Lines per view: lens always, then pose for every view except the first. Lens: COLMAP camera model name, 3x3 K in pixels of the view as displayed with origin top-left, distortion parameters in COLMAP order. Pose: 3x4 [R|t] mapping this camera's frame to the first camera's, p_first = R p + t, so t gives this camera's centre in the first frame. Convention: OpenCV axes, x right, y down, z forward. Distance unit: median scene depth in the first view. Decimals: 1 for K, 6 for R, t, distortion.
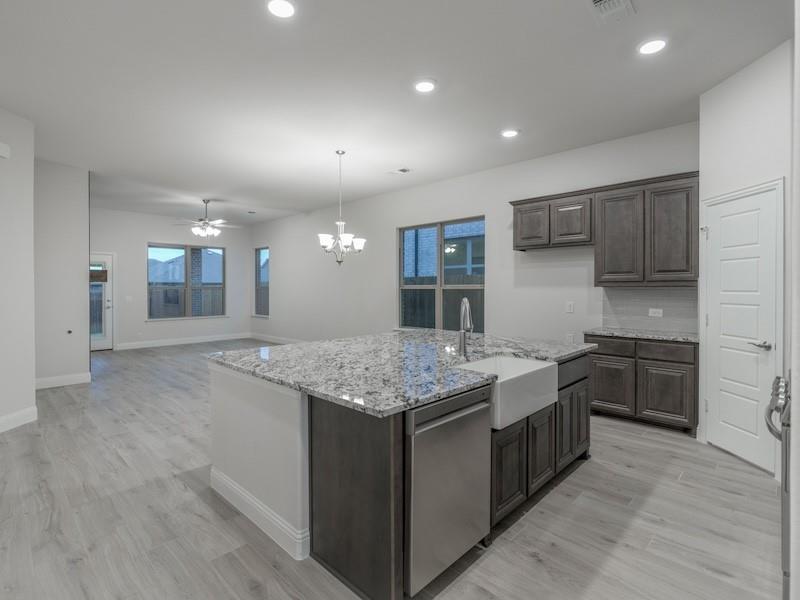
lens RADIAL K [[407.6, 0, 402.2], [0, 407.6, 290.0], [0, 0, 1]] dist [-0.001391, -0.000740]
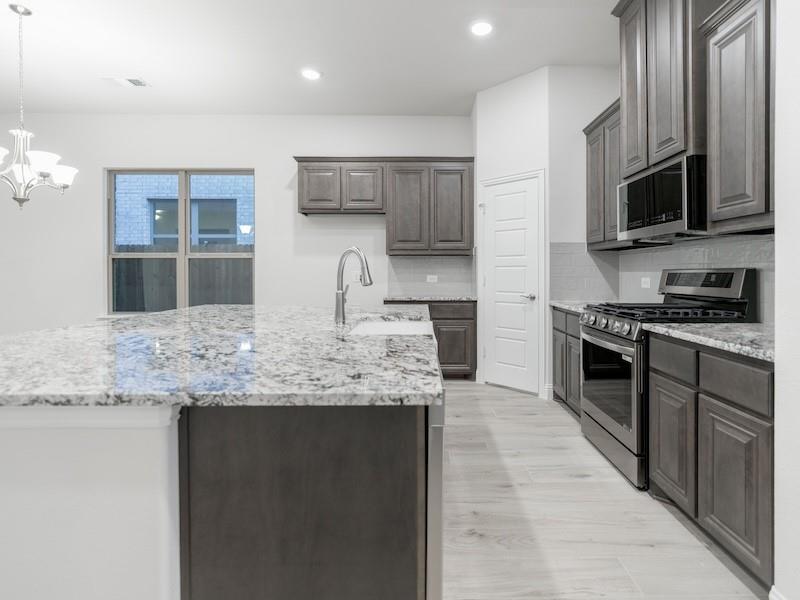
lens RADIAL K [[407.6, 0, 437.0], [0, 407.6, 273.6], [0, 0, 1]] dist [-0.001391, -0.000740]
pose [[0.702520, -0.002246, 0.711660, -0.166542], [0.003960, 0.999992, -0.000753, 0.041871], [-0.711653, 0.003347, 0.702523, 0.201865]]
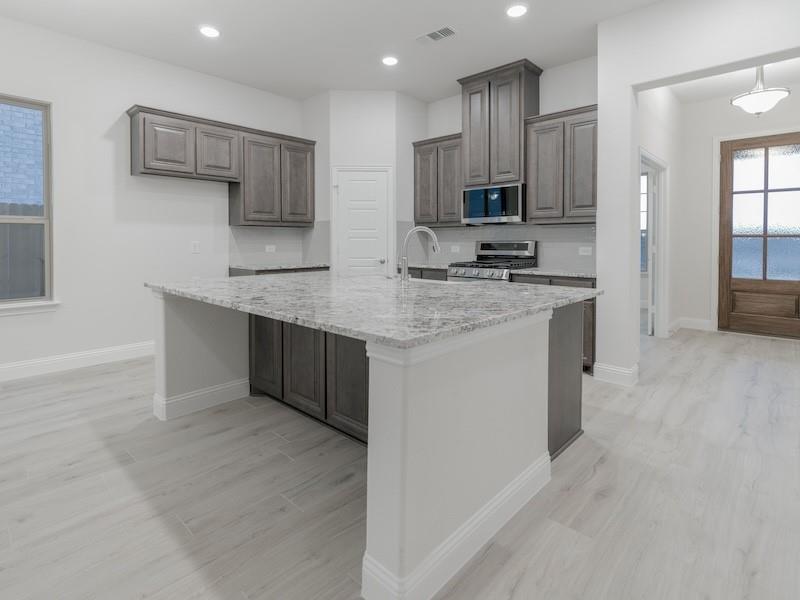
lens RADIAL K [[407.6, 0, 413.4], [0, 407.6, 246.7], [0, 0, 1]] dist [-0.001391, -0.000740]
pose [[-0.025627, -0.014547, 0.999566, -0.564301], [0.004450, 0.999883, 0.014666, 0.034117], [-0.999662, 0.004824, -0.025559, 0.616271]]
